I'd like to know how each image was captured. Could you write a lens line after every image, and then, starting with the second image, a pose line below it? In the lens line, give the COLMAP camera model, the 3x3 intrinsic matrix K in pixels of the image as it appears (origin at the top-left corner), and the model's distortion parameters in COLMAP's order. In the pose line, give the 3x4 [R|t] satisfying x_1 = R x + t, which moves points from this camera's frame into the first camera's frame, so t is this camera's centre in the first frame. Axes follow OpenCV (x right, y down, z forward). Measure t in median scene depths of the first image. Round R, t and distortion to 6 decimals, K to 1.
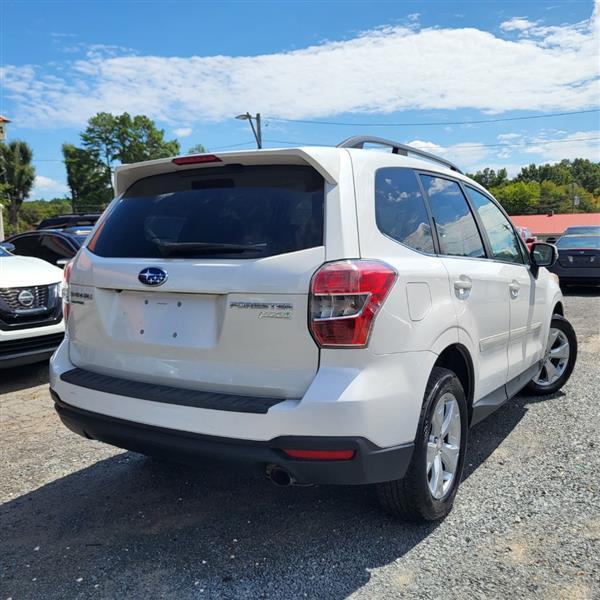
lens RADIAL K [[620.1, 0, 301.3], [0, 620.1, 309.5], [0, 0, 1]] dist [0.020532, 0.000000]
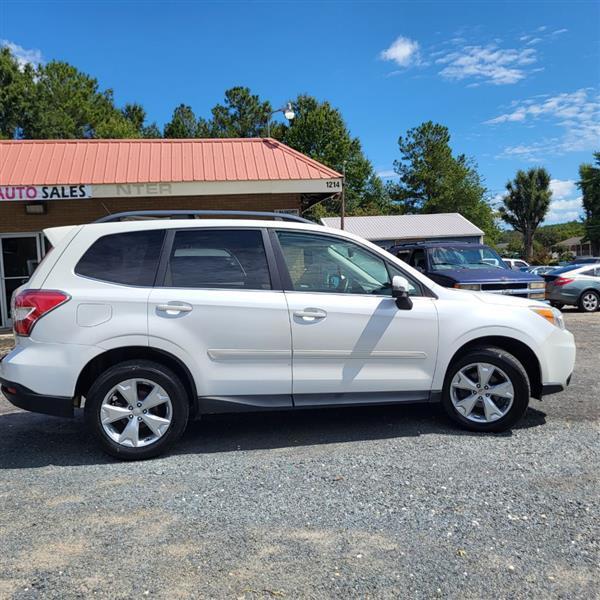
lens RADIAL K [[620.1, 0, 307.9], [0, 620.1, 299.4], [0, 0, 1]] dist [0.020532, 0.000000]
pose [[0.688506, 0.030476, -0.724590, 0.889956], [-0.066013, 0.997603, -0.020766, -0.029528], [0.722220, 0.062130, 0.688868, 0.133740]]
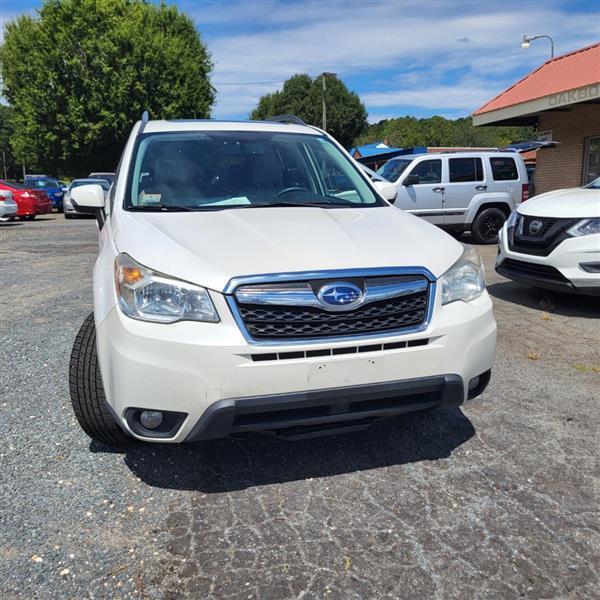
lens RADIAL K [[620.1, 0, 304.3], [0, 620.1, 302.2], [0, 0, 1]] dist [0.020532, 0.000000]
pose [[-0.658597, 0.160036, -0.735282, 0.704594], [-0.070232, 0.959786, 0.271807, -0.171632], [0.749212, 0.230651, -0.620872, 1.492407]]
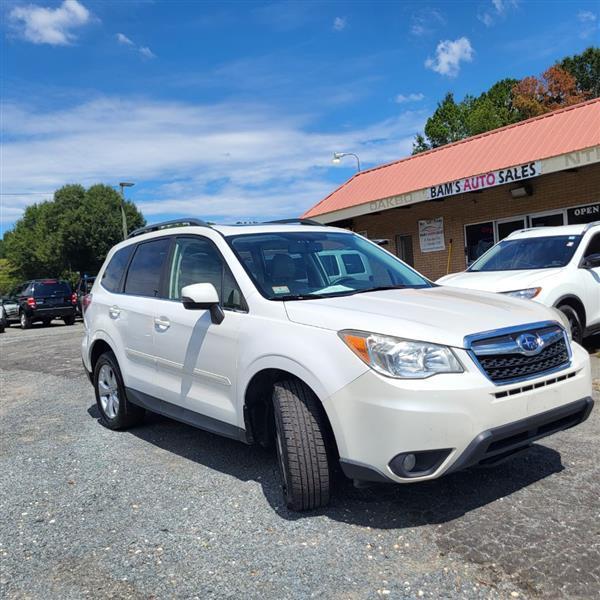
lens RADIAL K [[620.1, 0, 304.1], [0, 620.1, 312.0], [0, 0, 1]] dist [0.020532, 0.000000]
pose [[-0.350723, 0.088435, -0.932294, 0.993518], [-0.035775, 0.993539, 0.107703, -0.142434], [0.935796, 0.071127, -0.345293, 1.227796]]
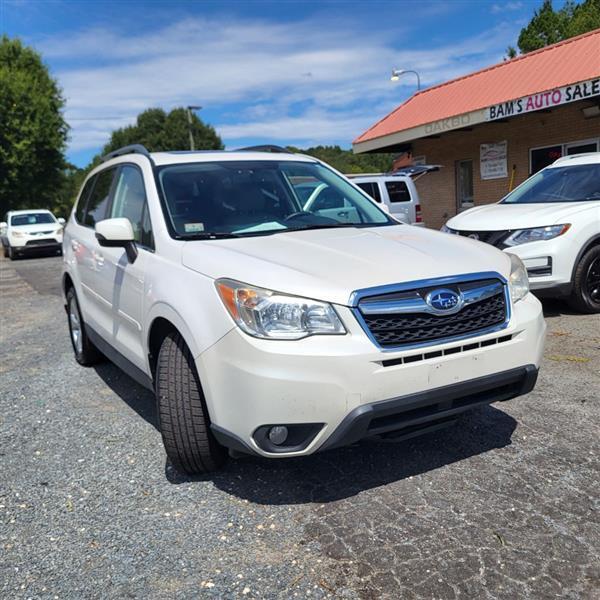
lens RADIAL K [[620.1, 0, 294.5], [0, 620.1, 306.0], [0, 0, 1]] dist [0.020532, 0.000000]
pose [[-0.484701, 0.173963, -0.857206, 0.840589], [-0.038946, 0.974758, 0.219842, -0.155691], [0.873812, 0.139942, -0.465691, 1.355456]]
